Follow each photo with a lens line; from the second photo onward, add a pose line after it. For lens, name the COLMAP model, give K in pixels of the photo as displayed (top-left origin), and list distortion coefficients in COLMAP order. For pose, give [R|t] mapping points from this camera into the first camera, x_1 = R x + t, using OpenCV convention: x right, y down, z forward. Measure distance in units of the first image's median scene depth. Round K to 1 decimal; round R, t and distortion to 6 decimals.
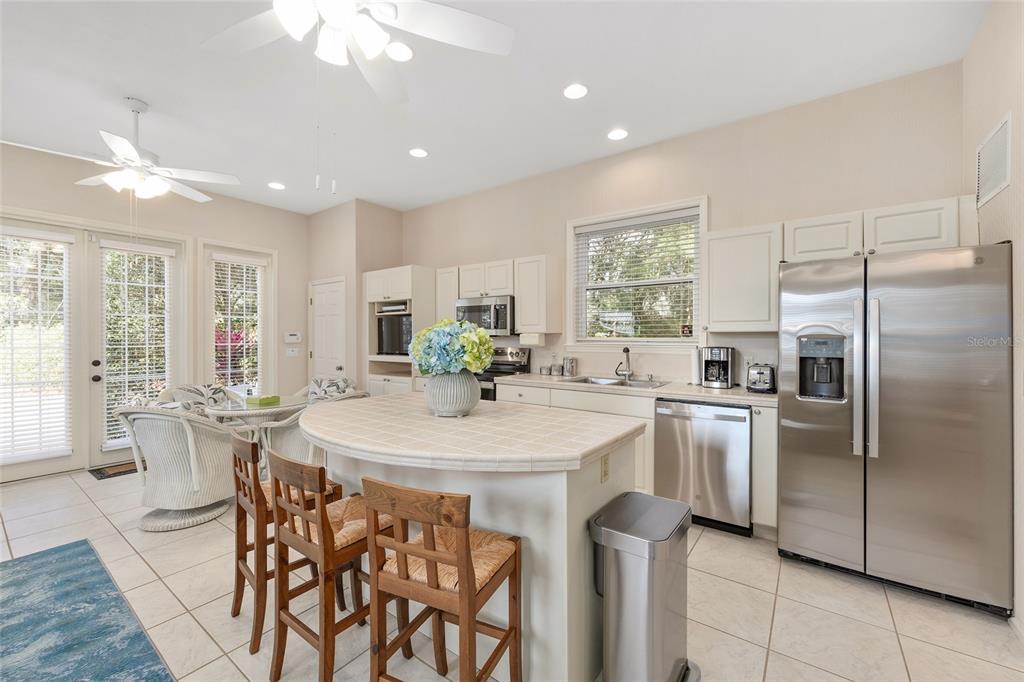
lens RADIAL K [[412.9, 0, 513.0], [0, 412.9, 343.1], [0, 0, 1]] dist [0.001545, 0.000173]
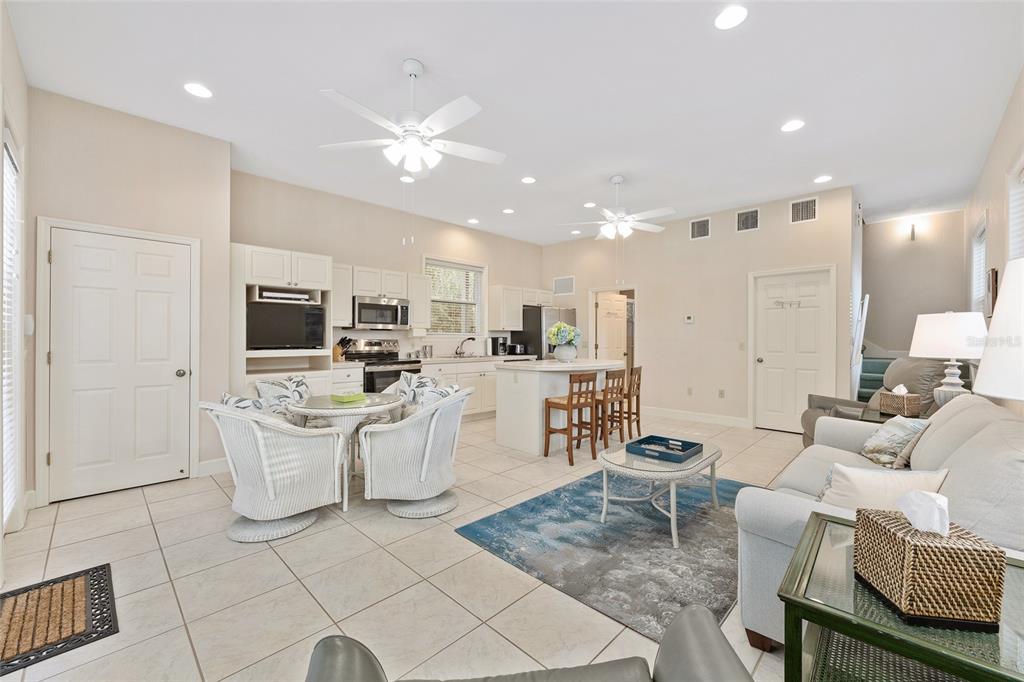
lens RADIAL K [[412.9, 0, 513.5], [0, 412.9, 336.8], [0, 0, 1]] dist [0.001545, 0.000173]
pose [[0.143742, -0.004595, 0.989605, -1.289479], [-0.005470, 0.999970, 0.005438, -0.003865], [-0.989600, -0.006195, 0.143713, 0.460481]]
